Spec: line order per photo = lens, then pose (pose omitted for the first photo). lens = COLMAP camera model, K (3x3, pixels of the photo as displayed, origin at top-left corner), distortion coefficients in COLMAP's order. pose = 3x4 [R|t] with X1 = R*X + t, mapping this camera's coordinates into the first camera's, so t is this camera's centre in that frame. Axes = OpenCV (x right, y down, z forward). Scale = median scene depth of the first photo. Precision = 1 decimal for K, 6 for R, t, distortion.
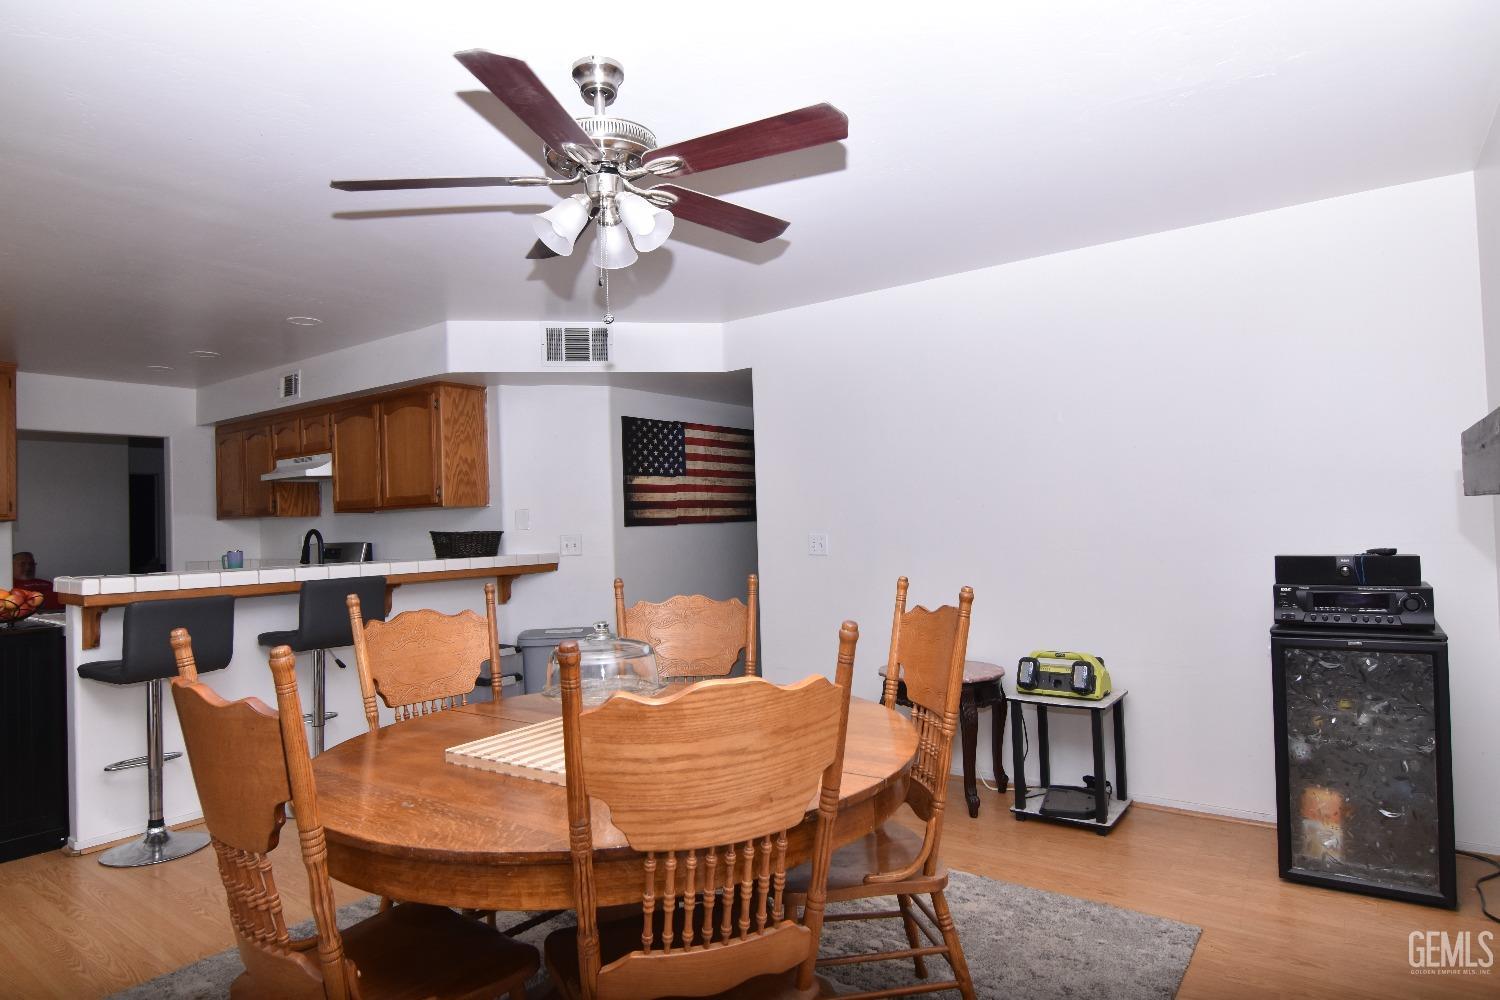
lens RADIAL K [[862.9, 0, 749.1], [0, 862.9, 501.4], [0, 0, 1]] dist [-0.009211, -0.000288]
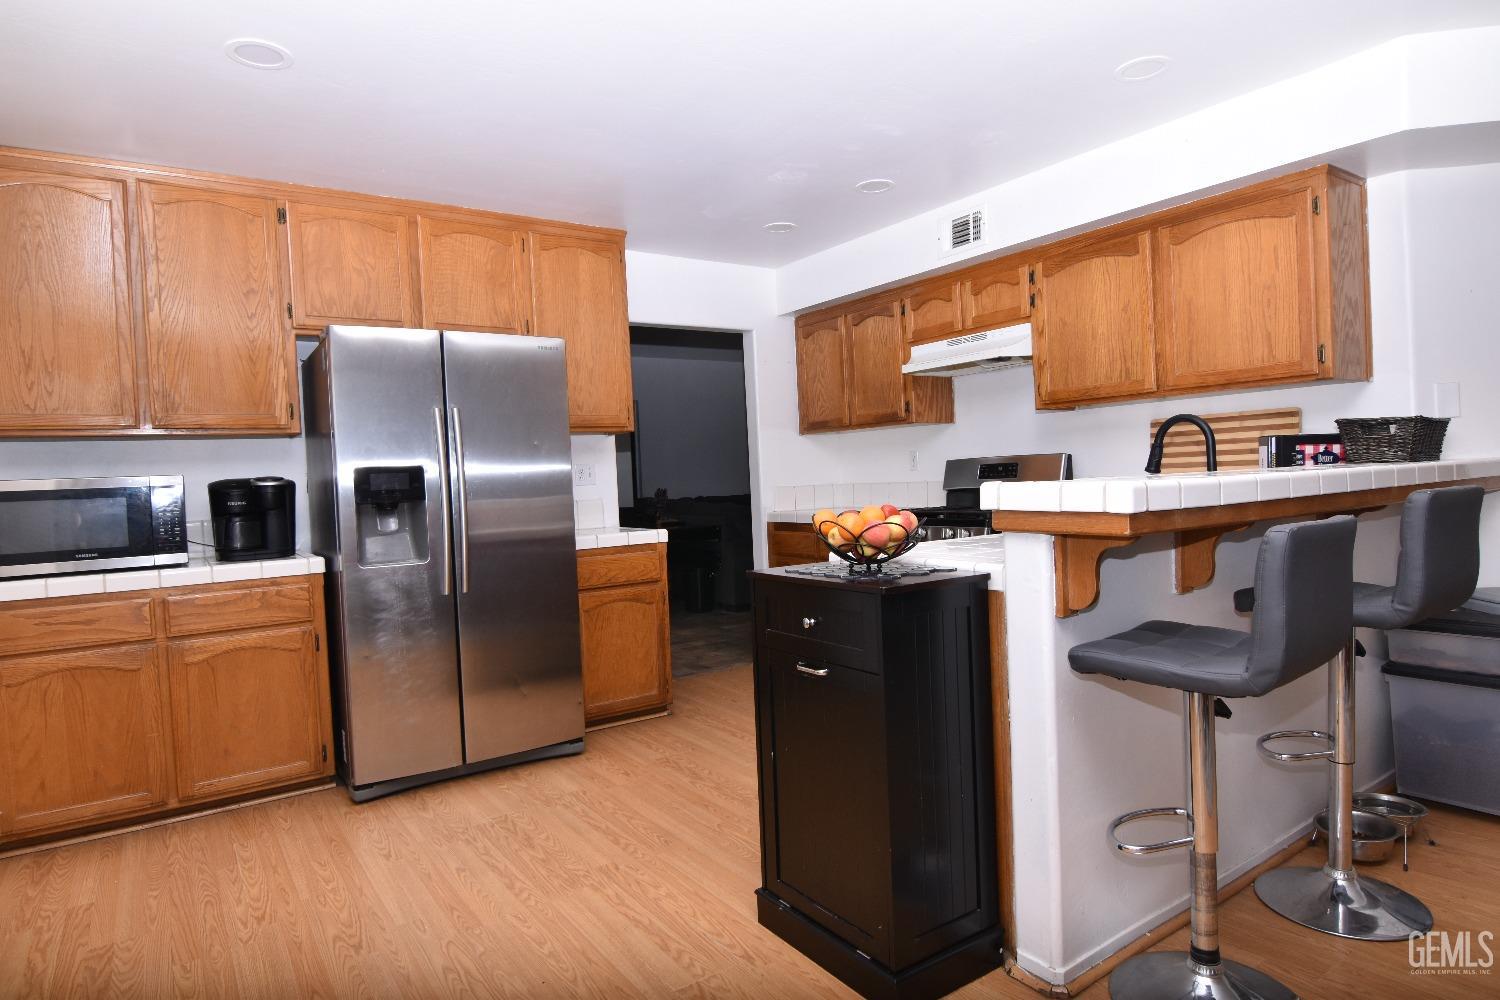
lens RADIAL K [[862.9, 0, 750.8], [0, 862.9, 499.7], [0, 0, 1]] dist [-0.009211, -0.000288]
pose [[0.941261, -0.001023, -0.337678, -0.448135], [0.022556, 0.997952, 0.059851, 0.037694], [0.336925, -0.063952, 0.939357, 0.259925]]
